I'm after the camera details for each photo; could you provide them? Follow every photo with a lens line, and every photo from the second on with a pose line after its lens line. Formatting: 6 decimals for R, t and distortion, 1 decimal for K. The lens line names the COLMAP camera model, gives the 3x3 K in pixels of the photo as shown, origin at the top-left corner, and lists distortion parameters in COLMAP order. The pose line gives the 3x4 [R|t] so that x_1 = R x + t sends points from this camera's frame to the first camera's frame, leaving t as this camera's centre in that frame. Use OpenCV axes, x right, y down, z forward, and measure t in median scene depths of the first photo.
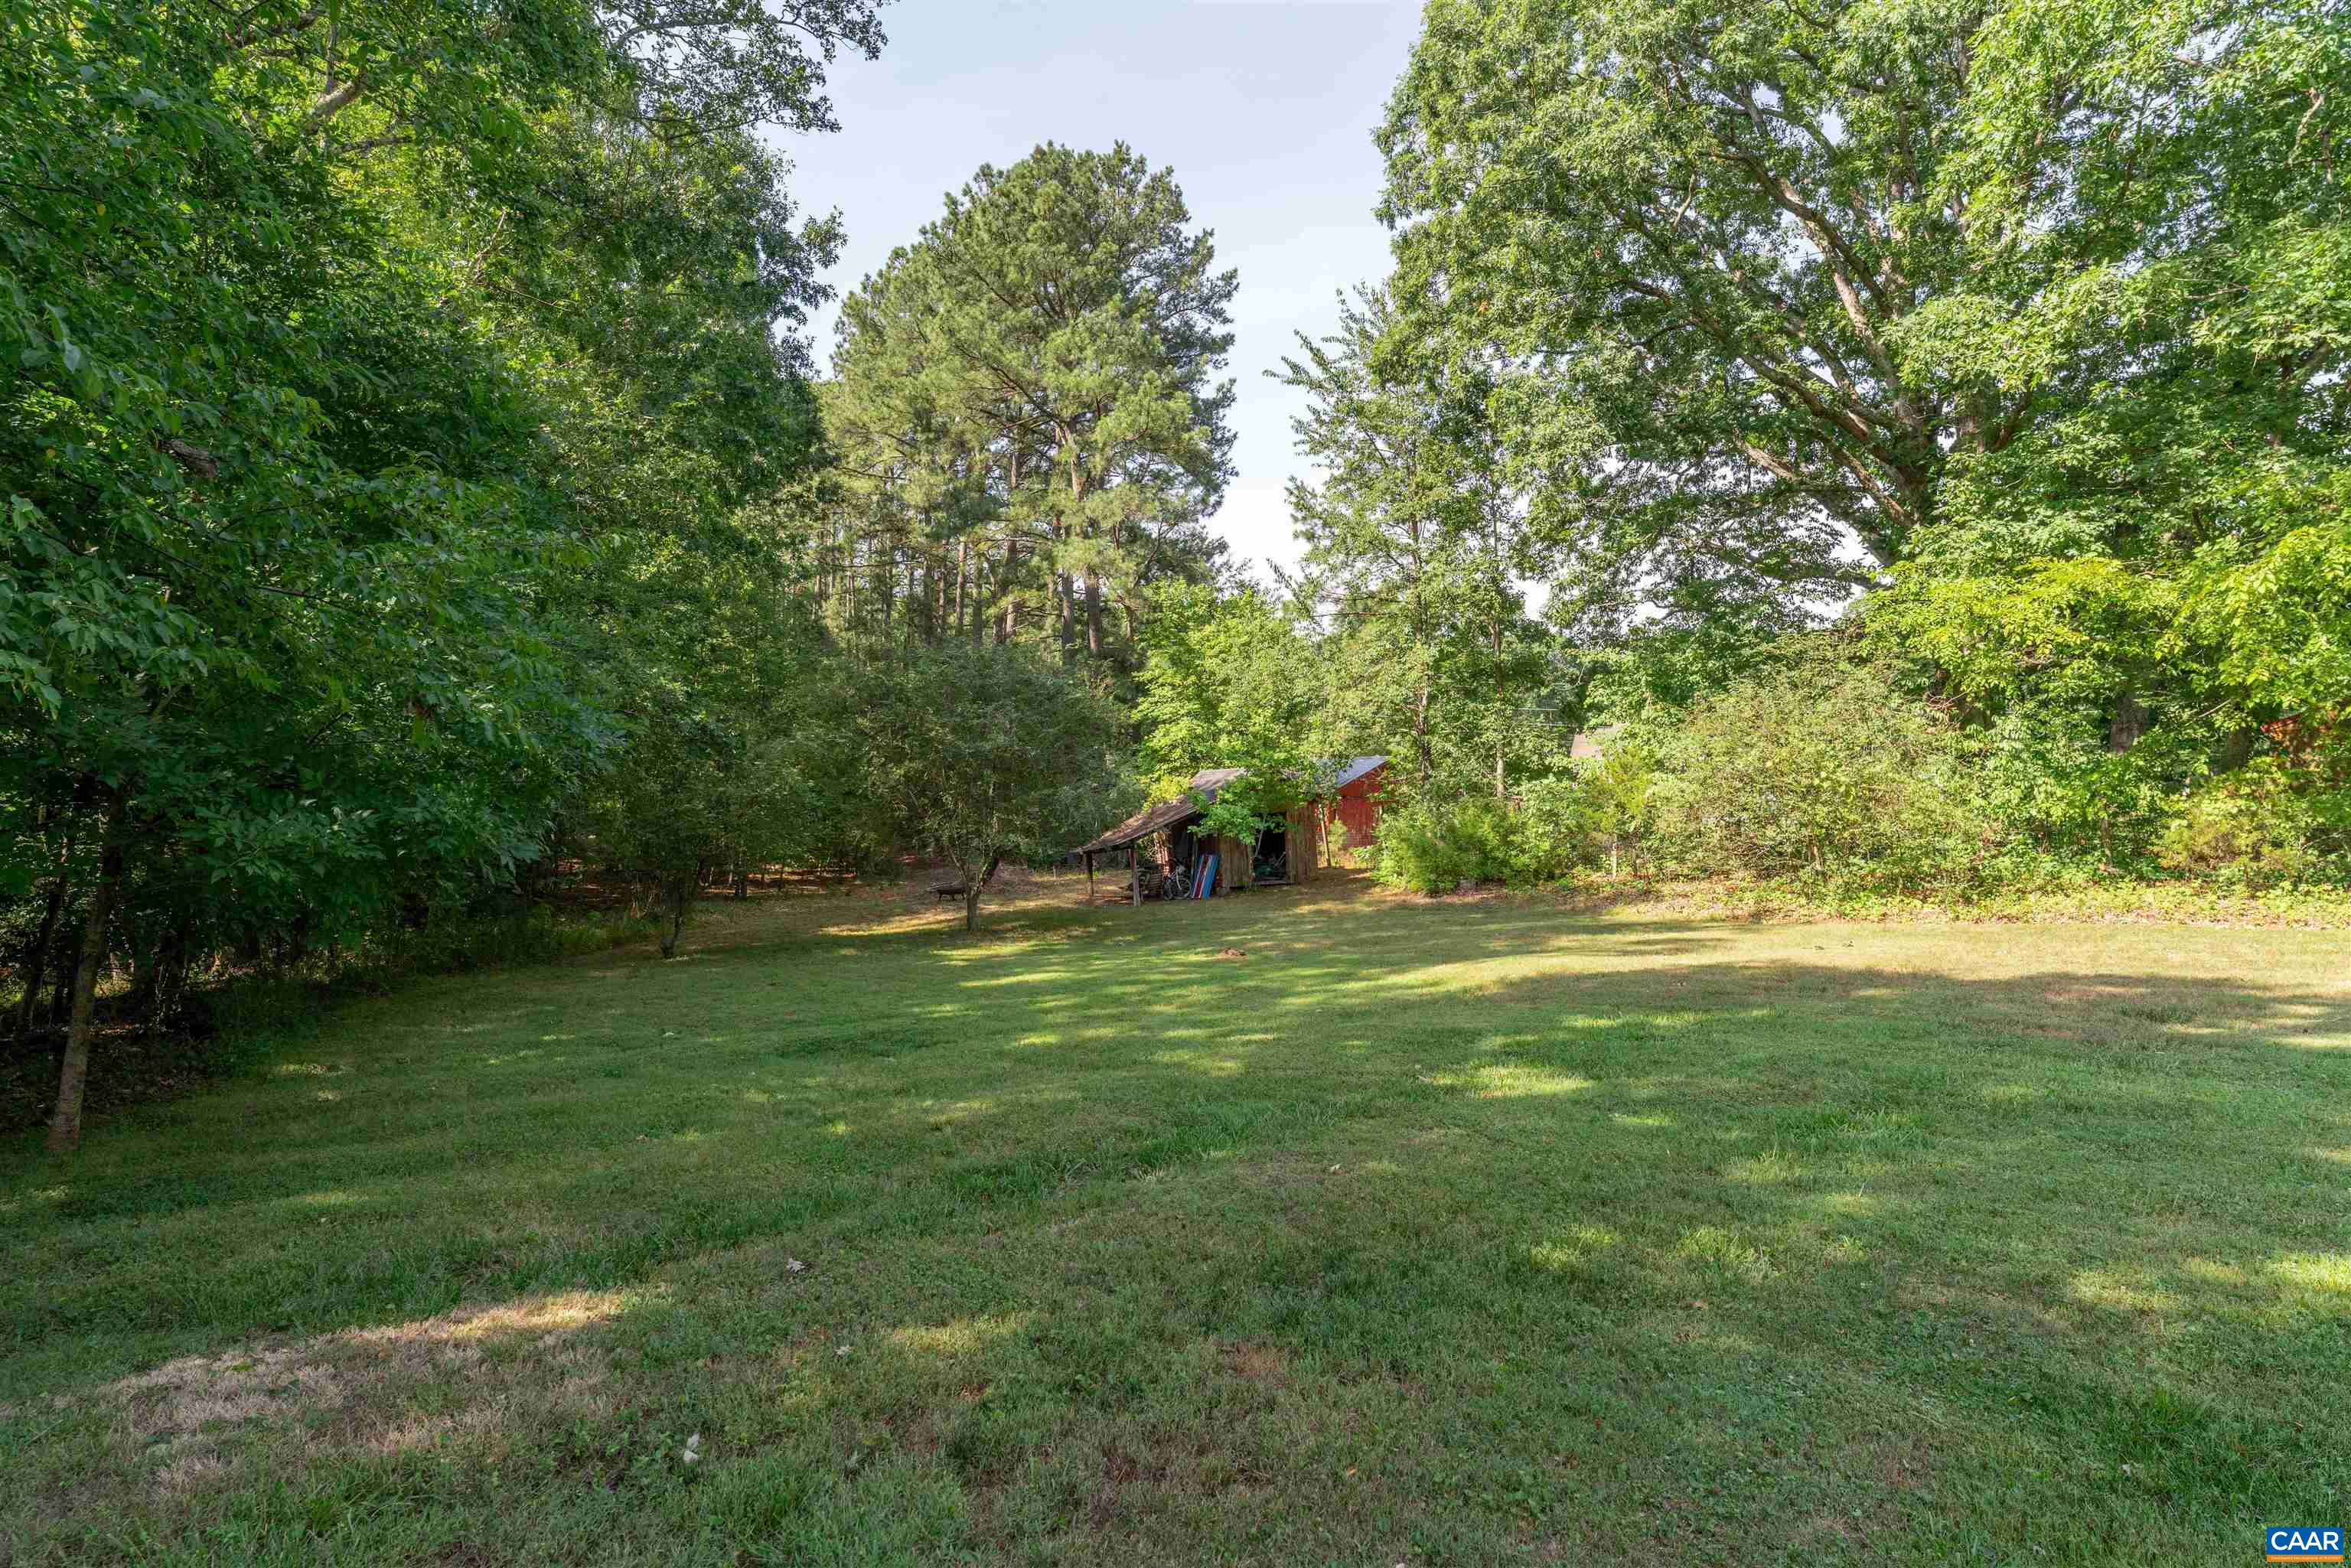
lens RADIAL K [[1209.1, 0, 1161.3], [0, 1209.1, 790.8], [0, 0, 1]] dist [-0.000559, -0.006291]
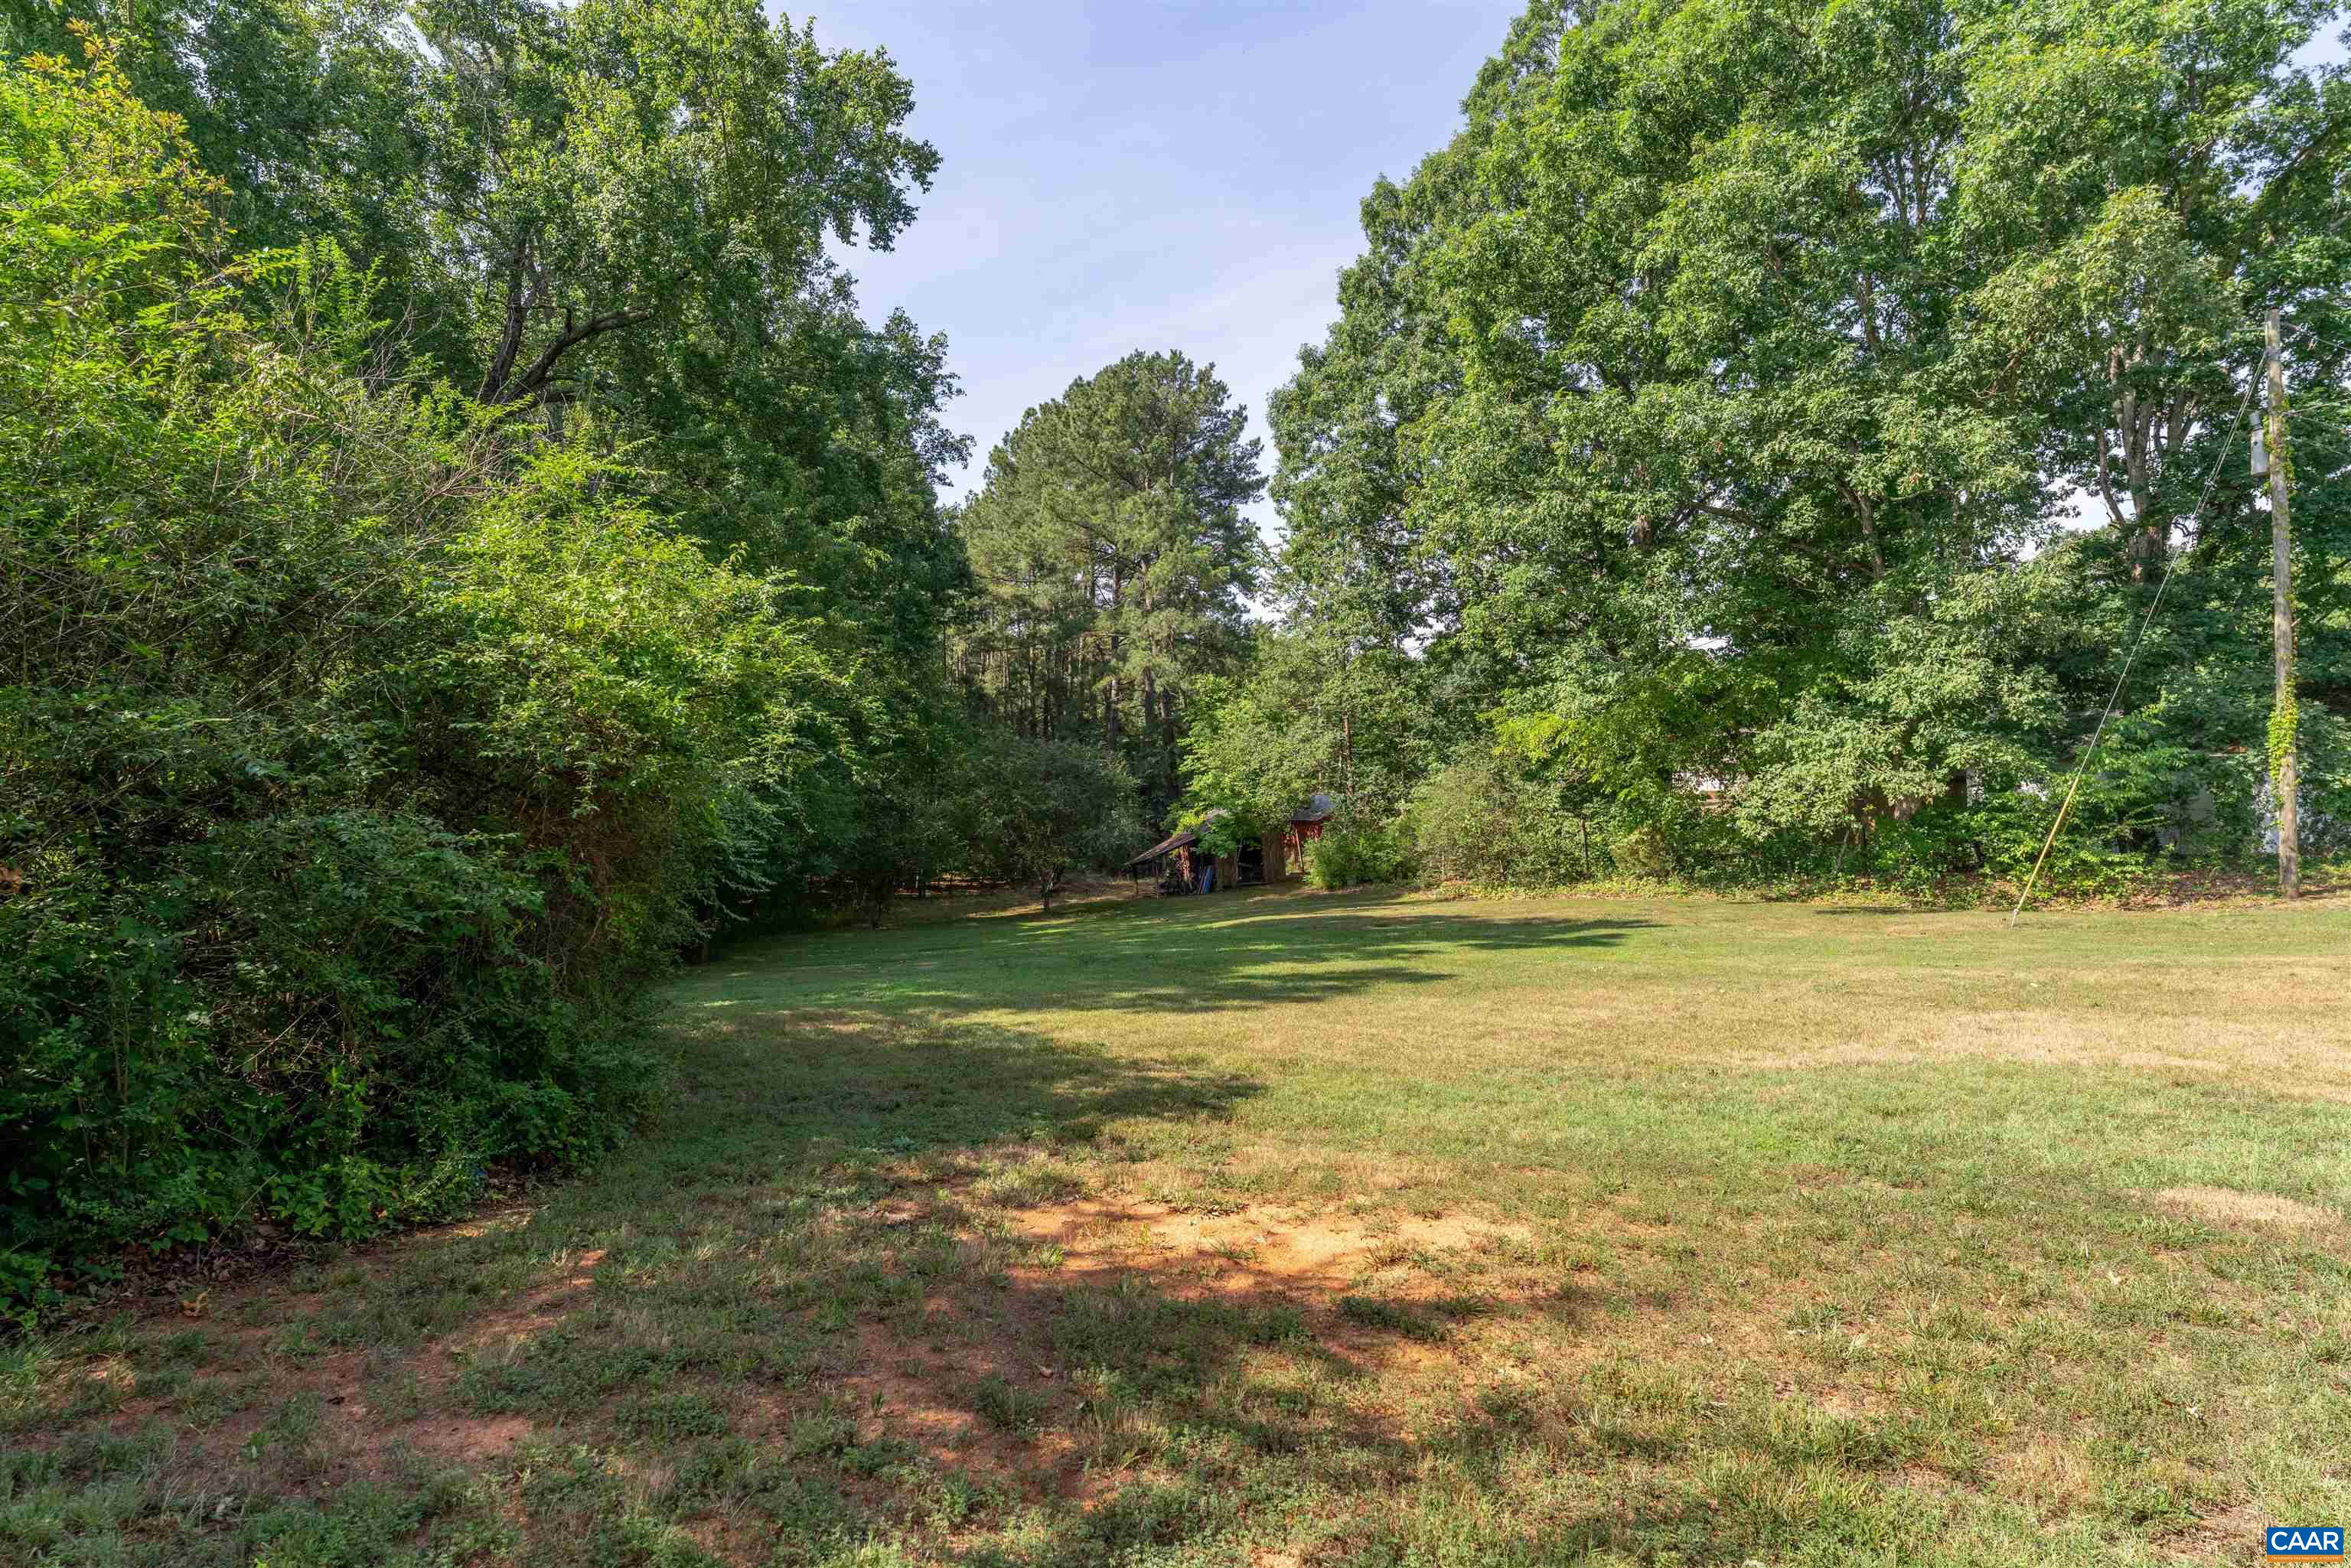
lens RADIAL K [[1209.1, 0, 1166.5], [0, 1209.1, 792.0], [0, 0, 1]] dist [-0.000559, -0.006291]
pose [[0.988917, -0.022356, -0.146775, 0.170638], [0.021750, 0.999747, -0.005733, -0.026342], [0.146866, 0.002477, 0.989153, -0.424600]]
